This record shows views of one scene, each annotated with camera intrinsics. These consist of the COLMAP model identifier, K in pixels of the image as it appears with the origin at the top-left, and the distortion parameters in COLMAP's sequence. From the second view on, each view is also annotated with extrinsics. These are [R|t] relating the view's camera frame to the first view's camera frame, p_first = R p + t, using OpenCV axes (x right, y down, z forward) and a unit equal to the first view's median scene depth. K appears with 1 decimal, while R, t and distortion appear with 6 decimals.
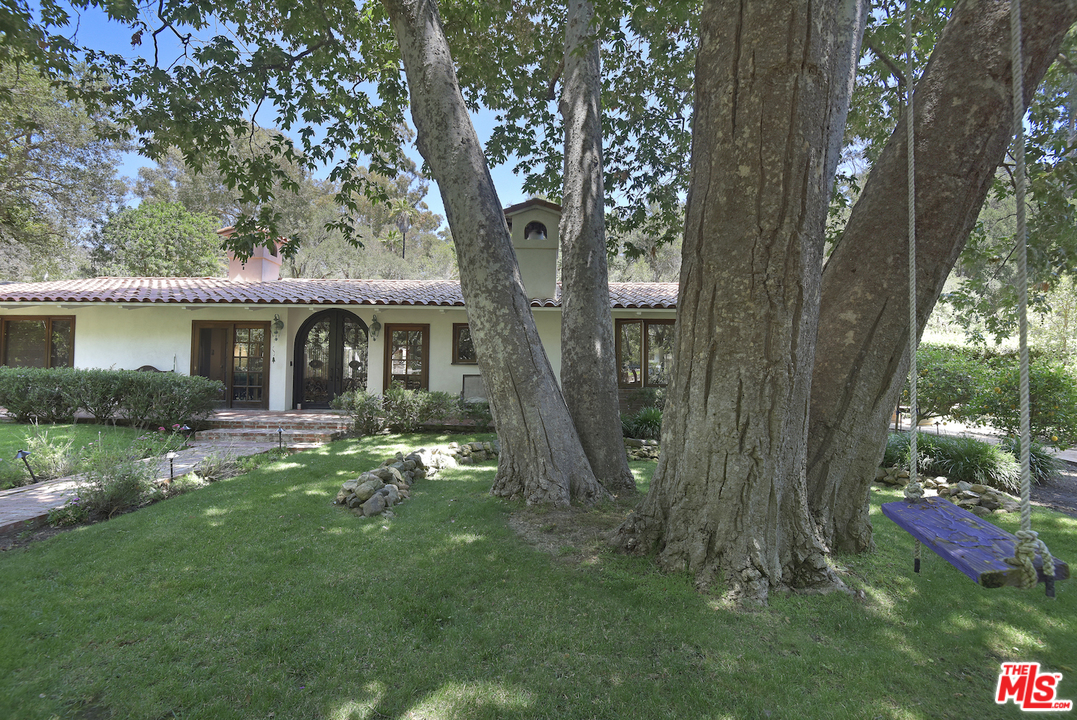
lens RADIAL K [[499.9, 0, 532.2], [0, 499.9, 368.6], [0, 0, 1]] dist [-0.017476, -0.003411]
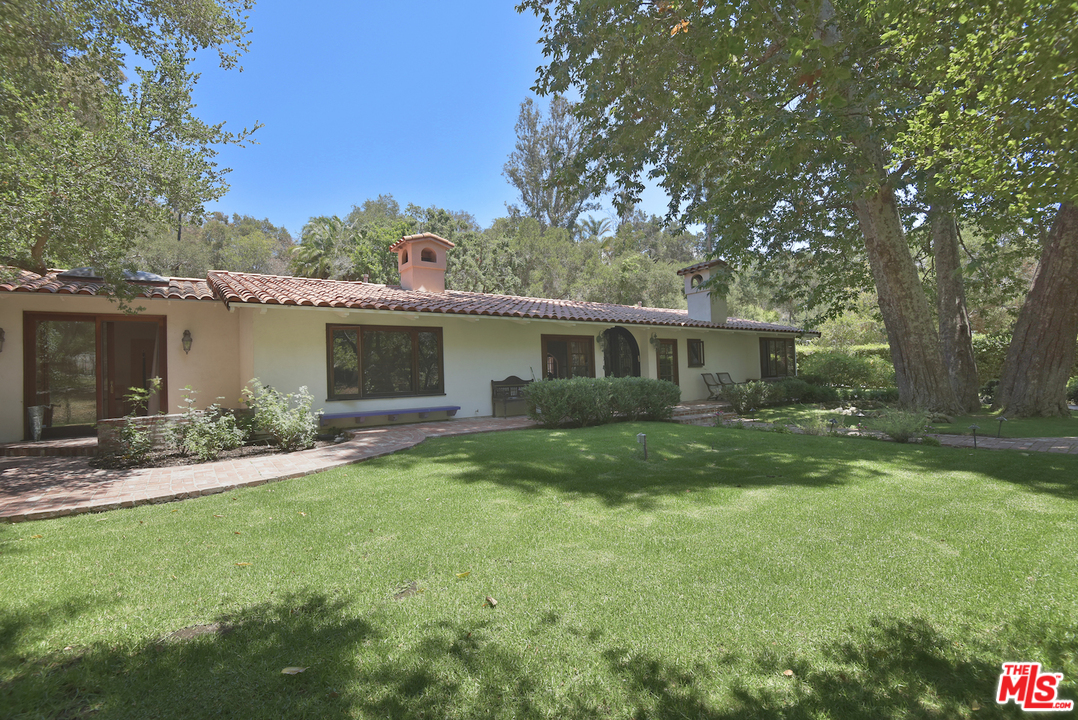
lens RADIAL K [[500.4, 0, 538.5], [0, 500.4, 369.2], [0, 0, 1]] dist [-0.017476, -0.003411]
pose [[0.802026, -0.027360, 0.596663, -1.537513], [0.032800, 0.999460, 0.001741, -0.023101], [-0.596388, 0.018174, 0.802490, 0.109149]]
